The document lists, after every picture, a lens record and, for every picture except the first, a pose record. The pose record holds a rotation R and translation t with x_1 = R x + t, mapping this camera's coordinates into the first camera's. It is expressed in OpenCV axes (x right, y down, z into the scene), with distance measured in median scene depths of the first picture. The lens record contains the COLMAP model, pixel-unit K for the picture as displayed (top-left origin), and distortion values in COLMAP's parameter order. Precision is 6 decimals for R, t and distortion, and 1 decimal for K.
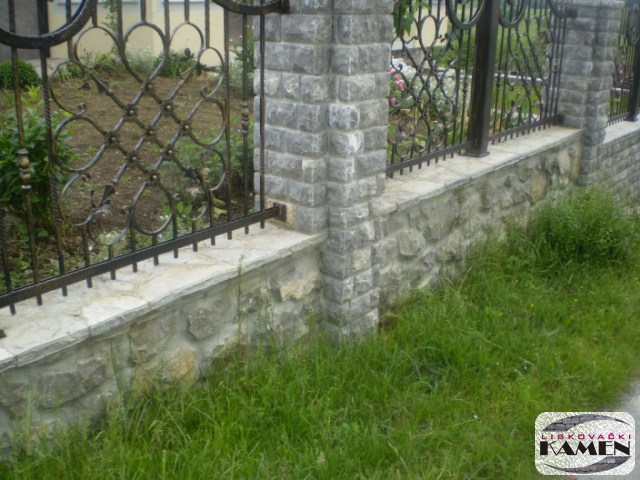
lens RADIAL K [[719.6, 0, 320.0], [0, 719.6, 240.0], [0, 0, 1]] dist [-0.065243, -0.260670]
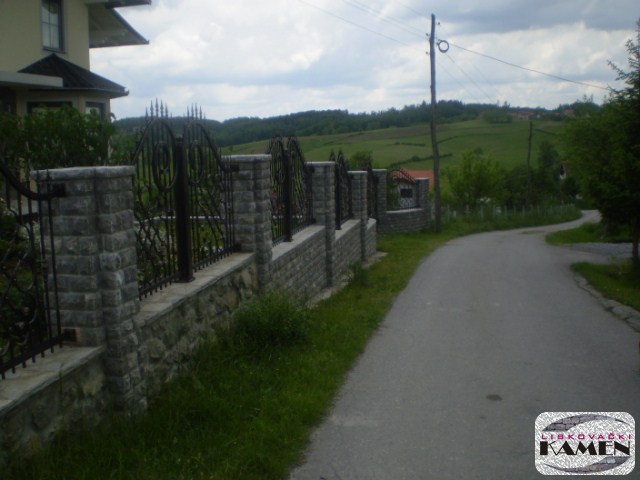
lens RADIAL K [[719.6, 0, 320.0], [0, 719.6, 240.0], [0, 0, 1]] dist [-0.065243, -0.260670]
pose [[0.887560, -0.110685, 0.447198, -0.216266], [0.195364, 0.969534, -0.147774, 0.077841], [-0.417217, 0.218525, 0.882143, -0.436520]]
